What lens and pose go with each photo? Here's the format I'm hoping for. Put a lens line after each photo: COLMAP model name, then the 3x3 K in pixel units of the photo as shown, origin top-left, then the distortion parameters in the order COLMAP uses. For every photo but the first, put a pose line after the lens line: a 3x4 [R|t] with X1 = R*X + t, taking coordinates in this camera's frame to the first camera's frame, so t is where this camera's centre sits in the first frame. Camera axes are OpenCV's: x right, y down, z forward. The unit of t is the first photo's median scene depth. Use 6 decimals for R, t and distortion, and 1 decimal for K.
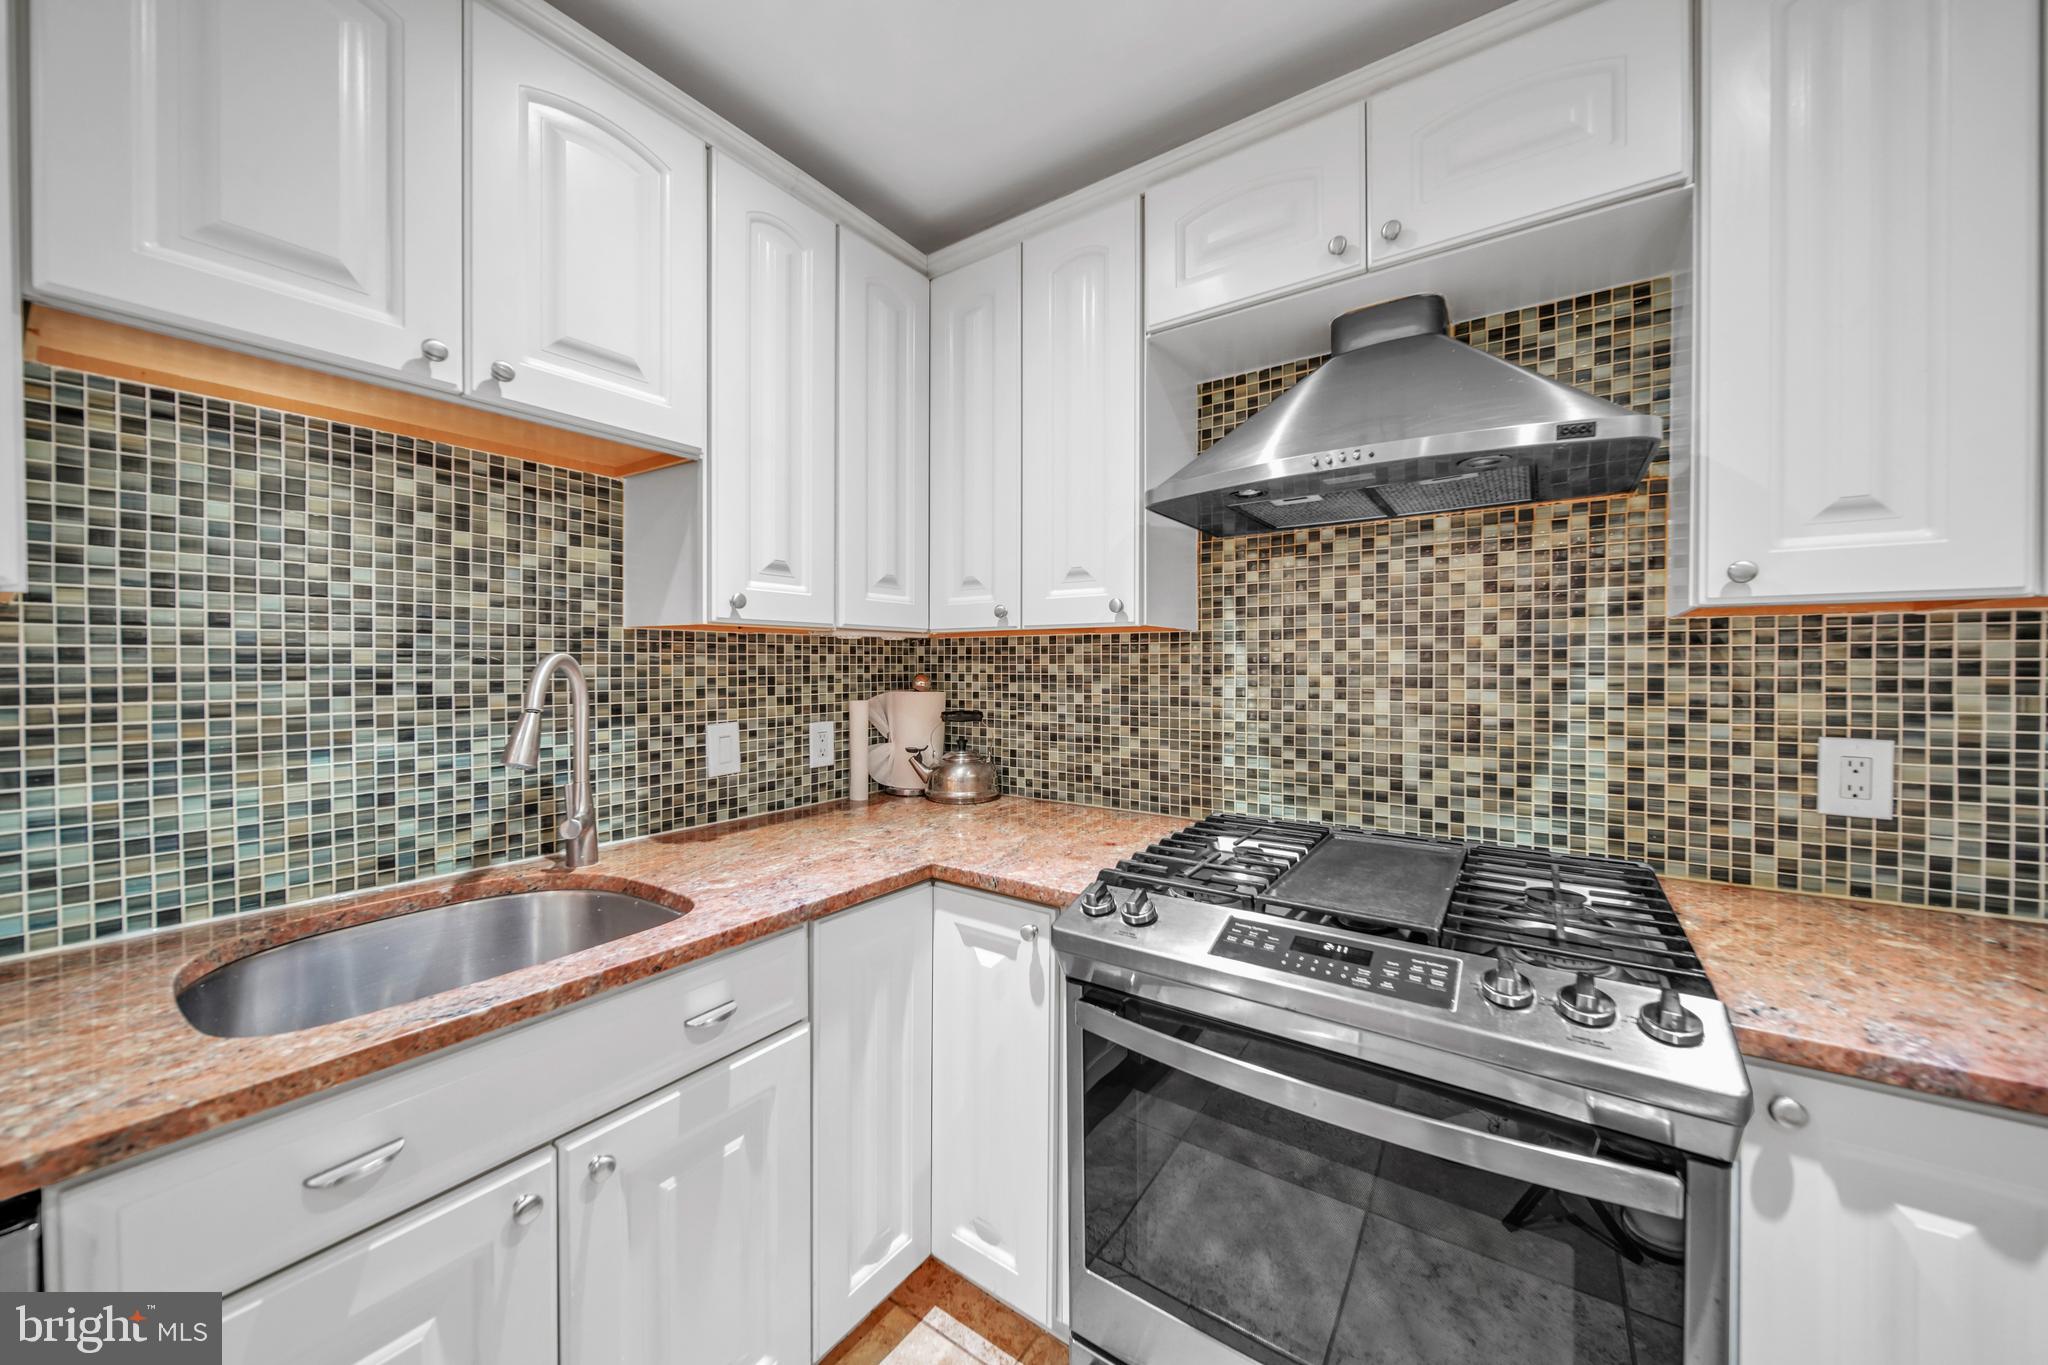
lens RADIAL K [[742.7, 0, 982.6], [0, 742.7, 675.6], [0, 0, 1]] dist [-0.001577, -0.000472]
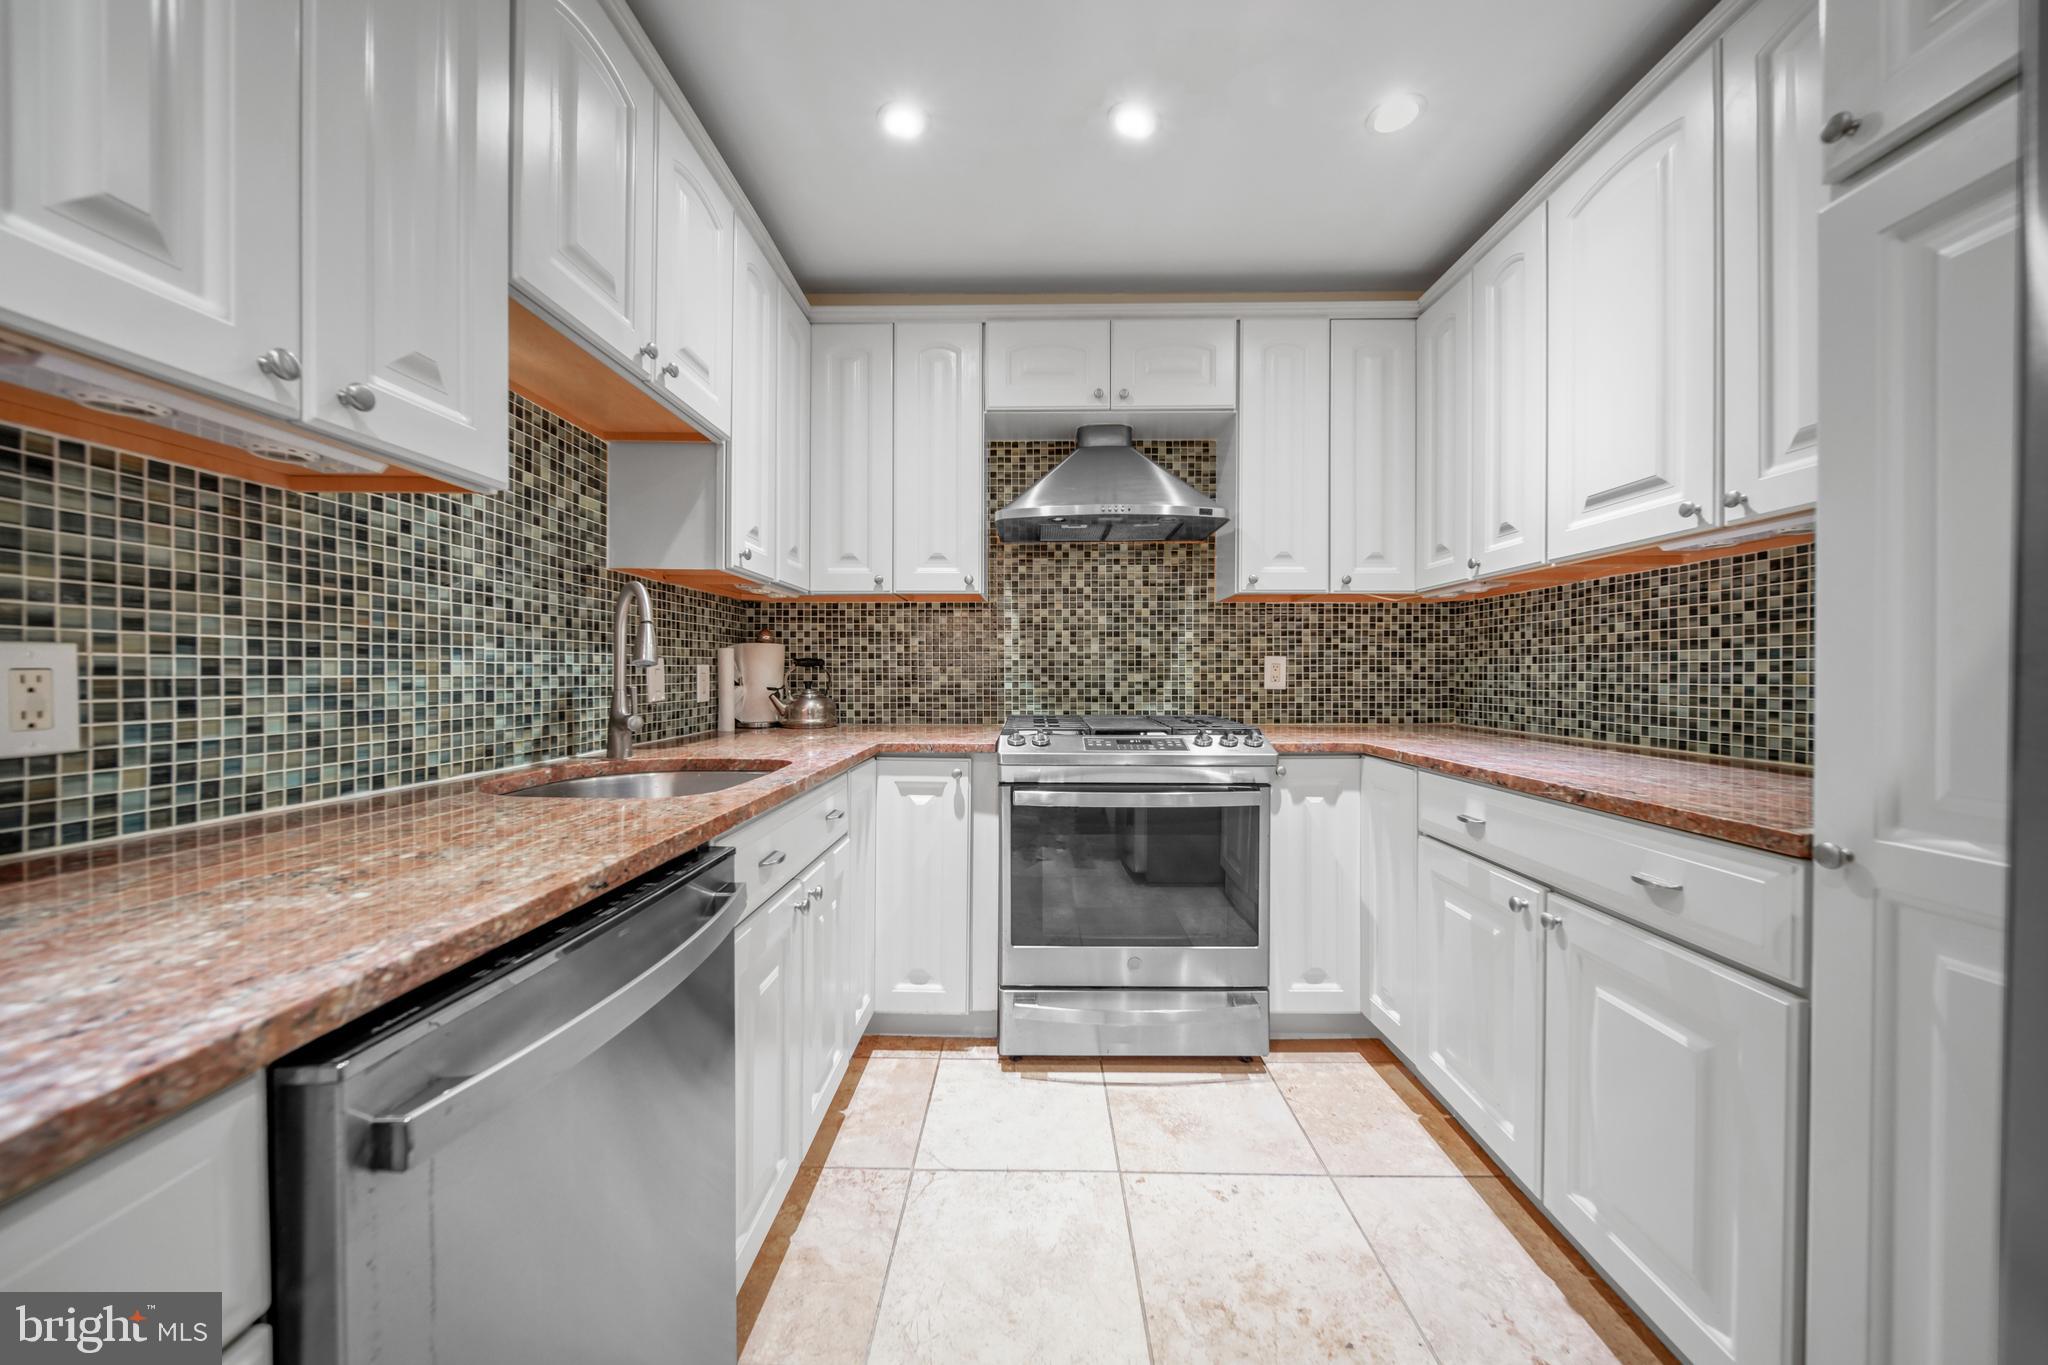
lens RADIAL K [[745.6, 0, 1019.6], [0, 745.6, 683.8], [0, 0, 1]] dist [-0.001184, -0.000287]
pose [[0.815151, -0.008707, 0.579183, -0.647414], [0.006435, 0.999961, 0.005977, 0.117429], [-0.579213, -0.001145, 0.815176, -0.347151]]
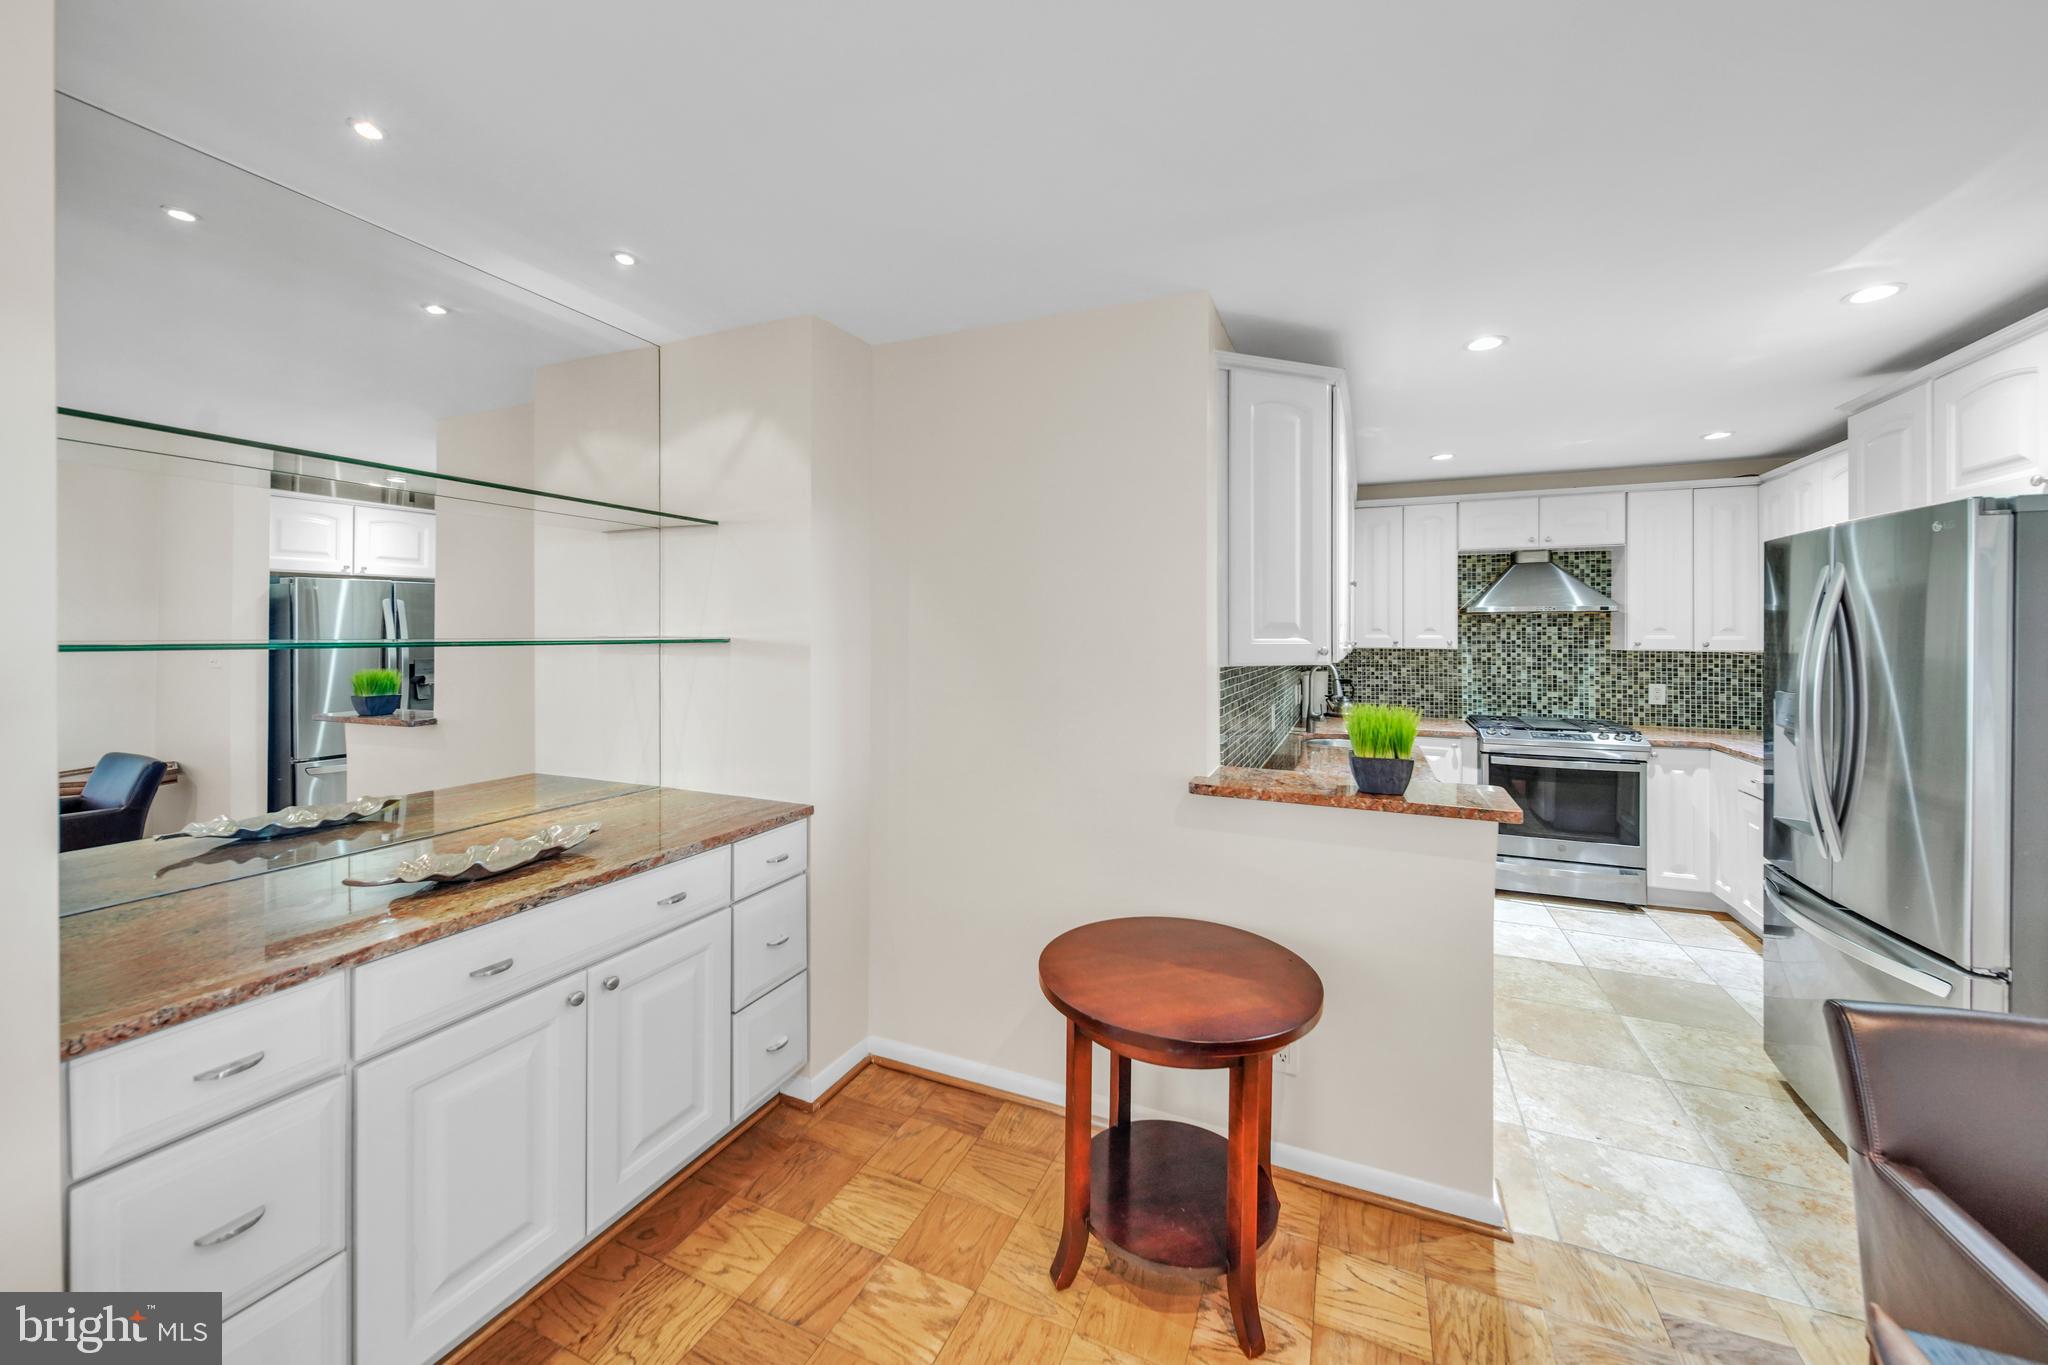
lens RADIAL K [[759.9, 0, 1031.7], [0, 759.9, 636.8], [0, 0, 1]] dist [0.000945, -0.000106]
pose [[0.975327, 0.002431, 0.220752, -2.093384], [0.000324, 0.999923, -0.012445, -0.079527], [-0.220765, 0.012210, 0.975251, -1.561201]]
